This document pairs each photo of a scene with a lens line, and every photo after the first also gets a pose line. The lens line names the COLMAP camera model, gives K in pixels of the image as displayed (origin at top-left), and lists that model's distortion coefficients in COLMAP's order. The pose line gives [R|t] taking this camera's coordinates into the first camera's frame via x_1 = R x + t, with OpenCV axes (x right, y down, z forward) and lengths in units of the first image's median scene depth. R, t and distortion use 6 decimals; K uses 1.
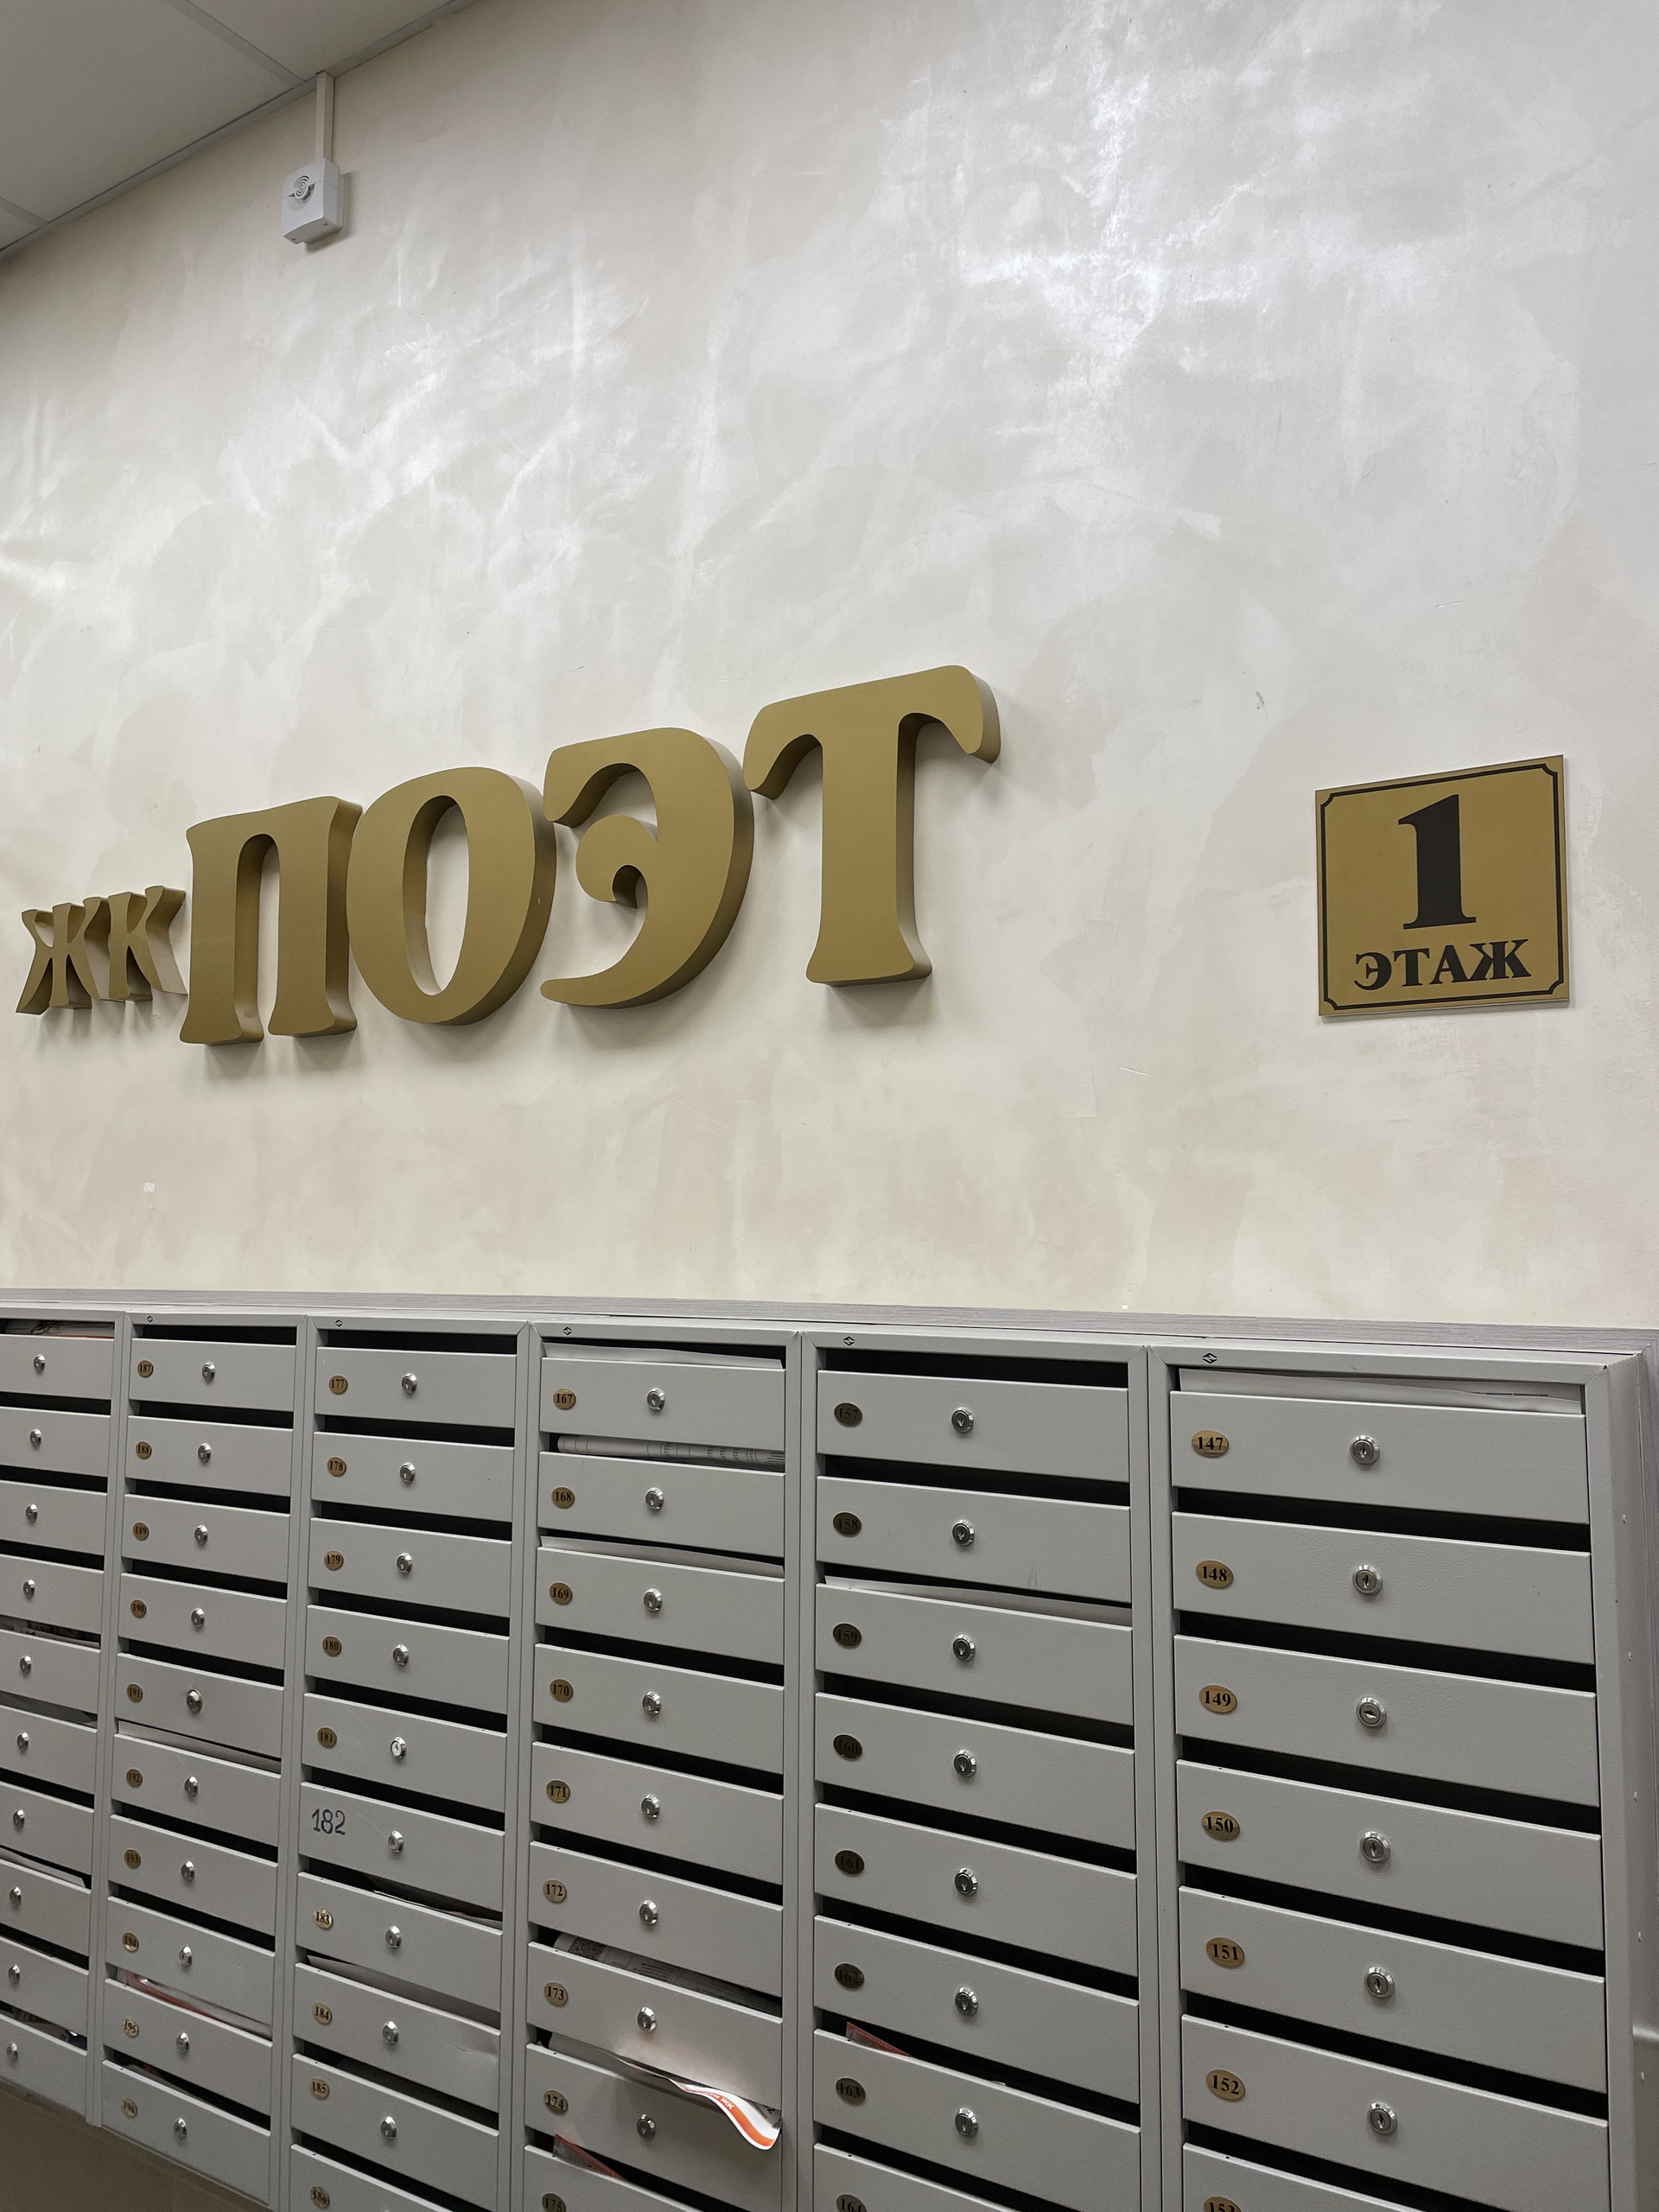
lens RADIAL K [[1700.7, 0, 831.3], [0, 1700.7, 1106.2], [0, 0, 1]] dist [-0.005864, -0.002207]
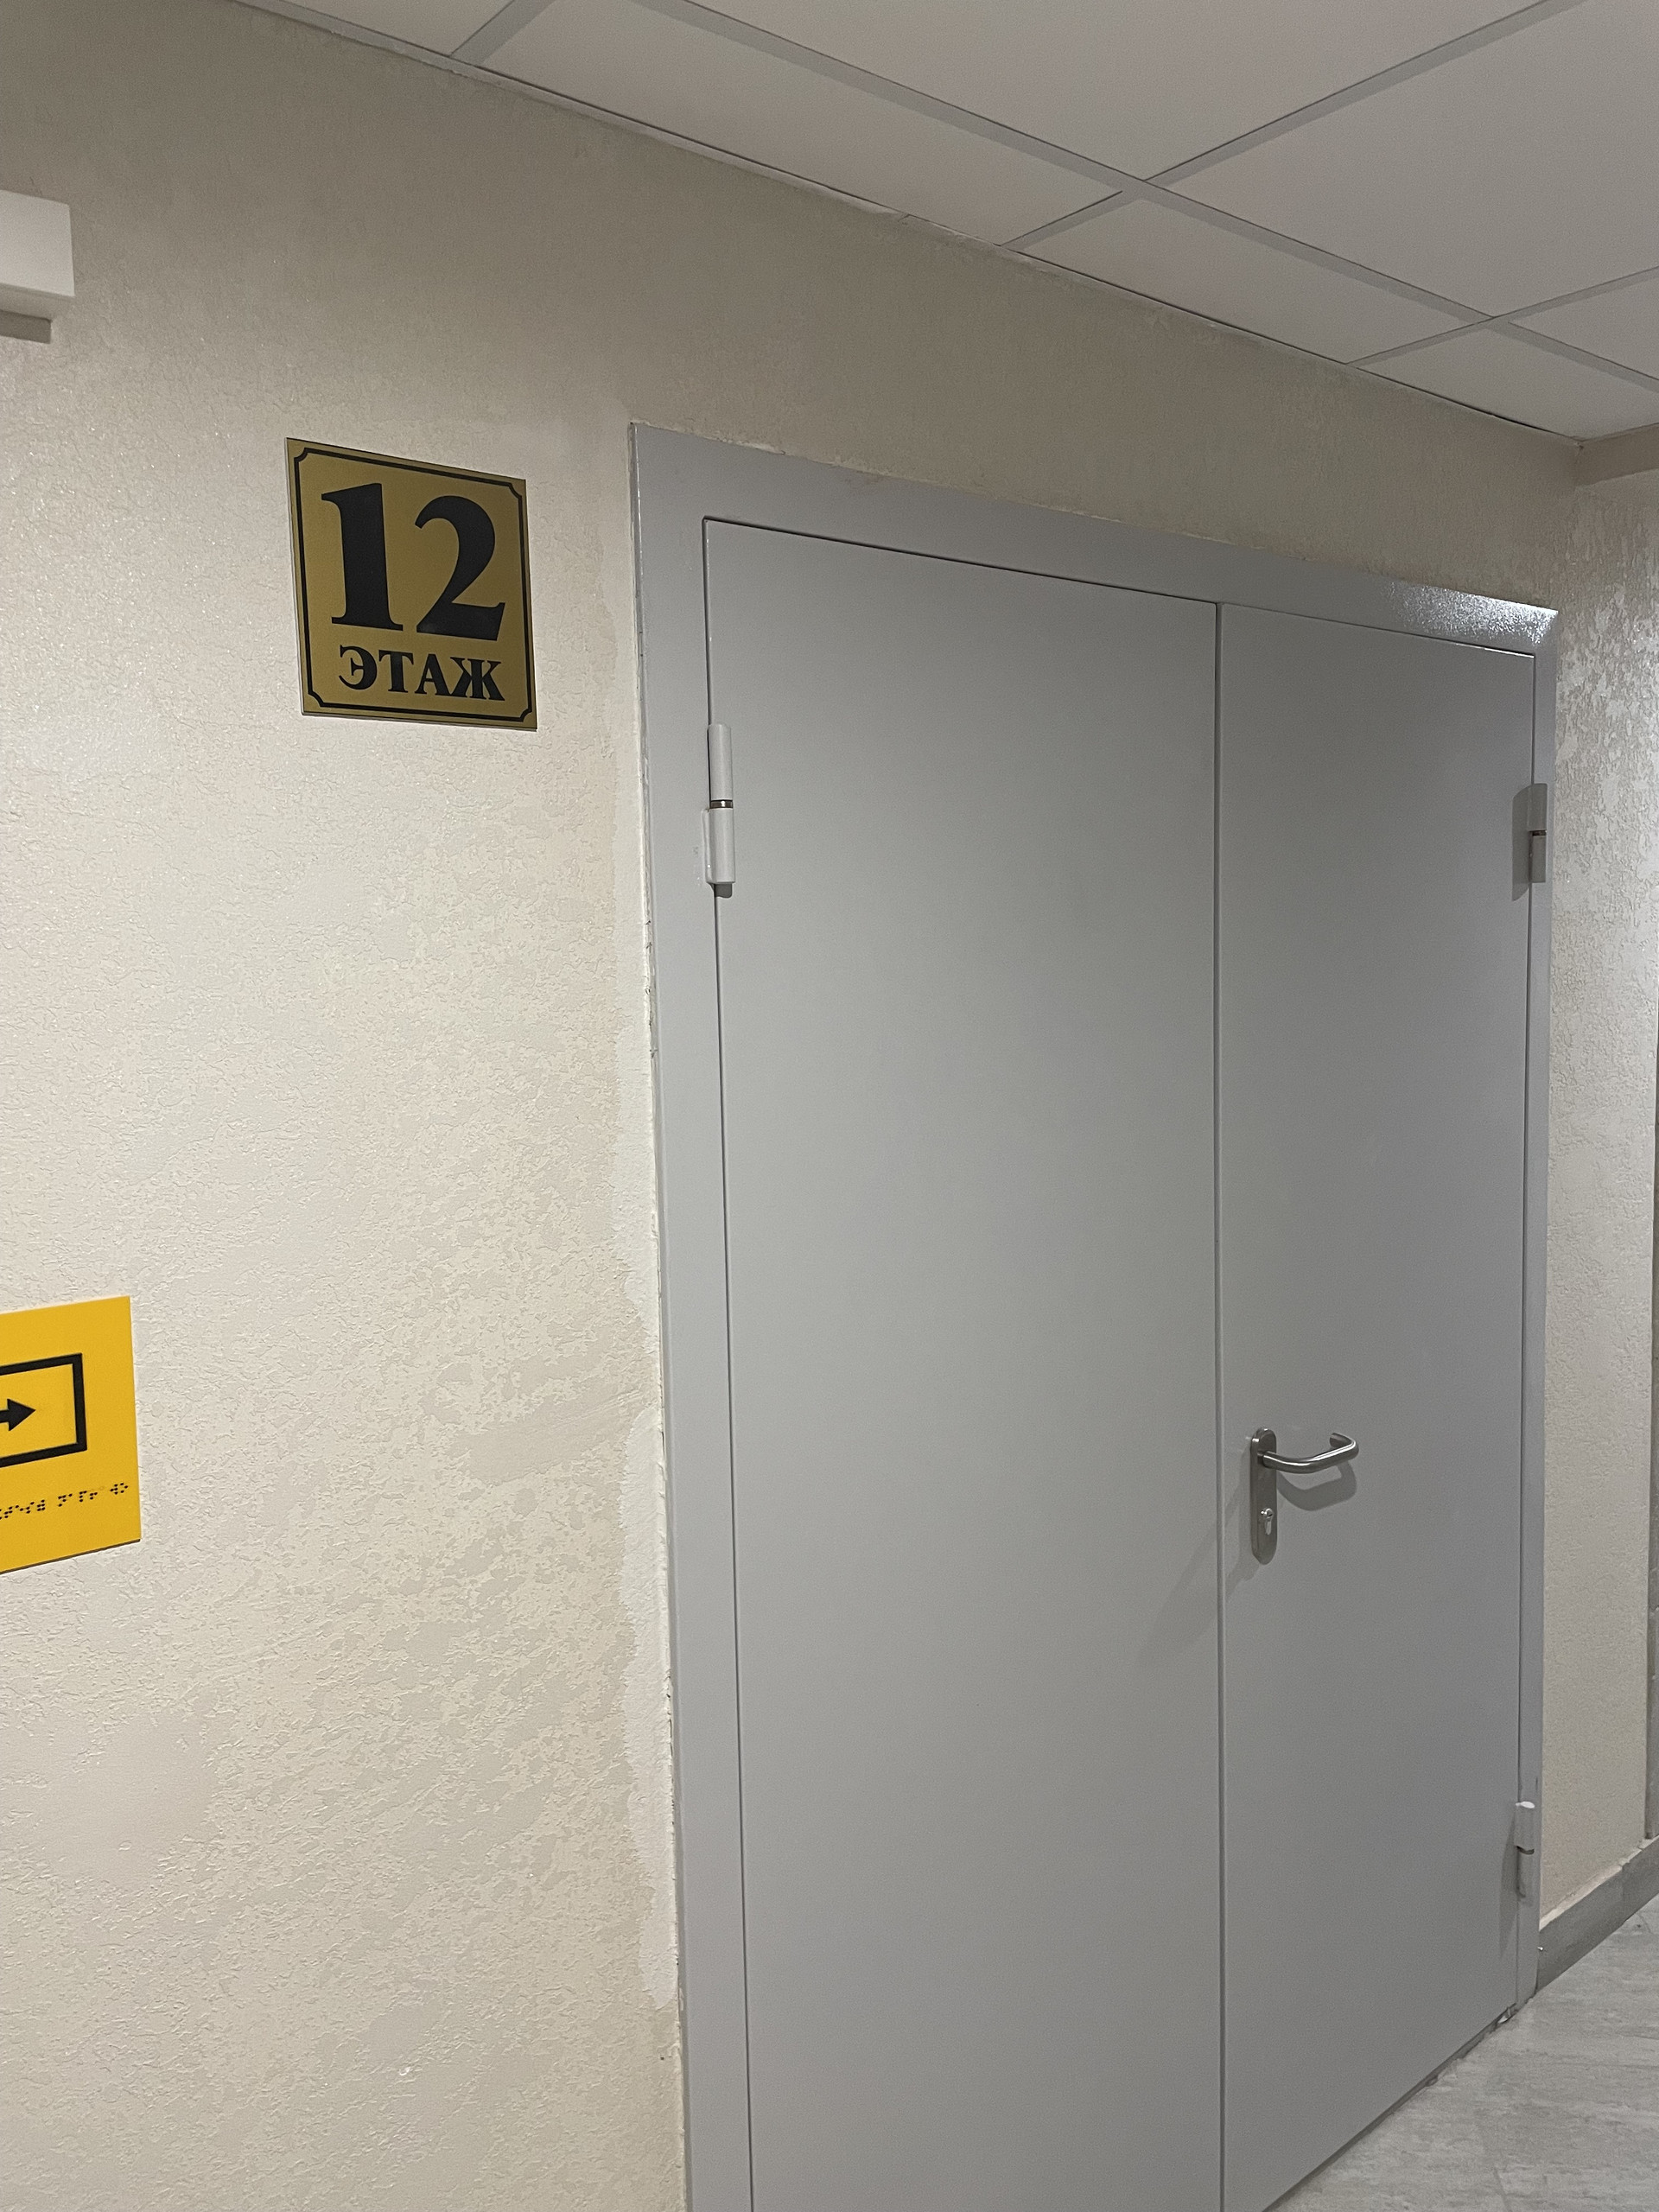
lens RADIAL K [[1700.7, 0, 830.6], [0, 1700.7, 1107.1], [0, 0, 1]] dist [-0.005864, -0.002207]
pose [[0.307391, -0.096320, 0.946696, -0.479054], [-0.054400, 0.991458, 0.118538, 0.030218], [-0.950027, -0.087938, 0.299525, 0.481259]]
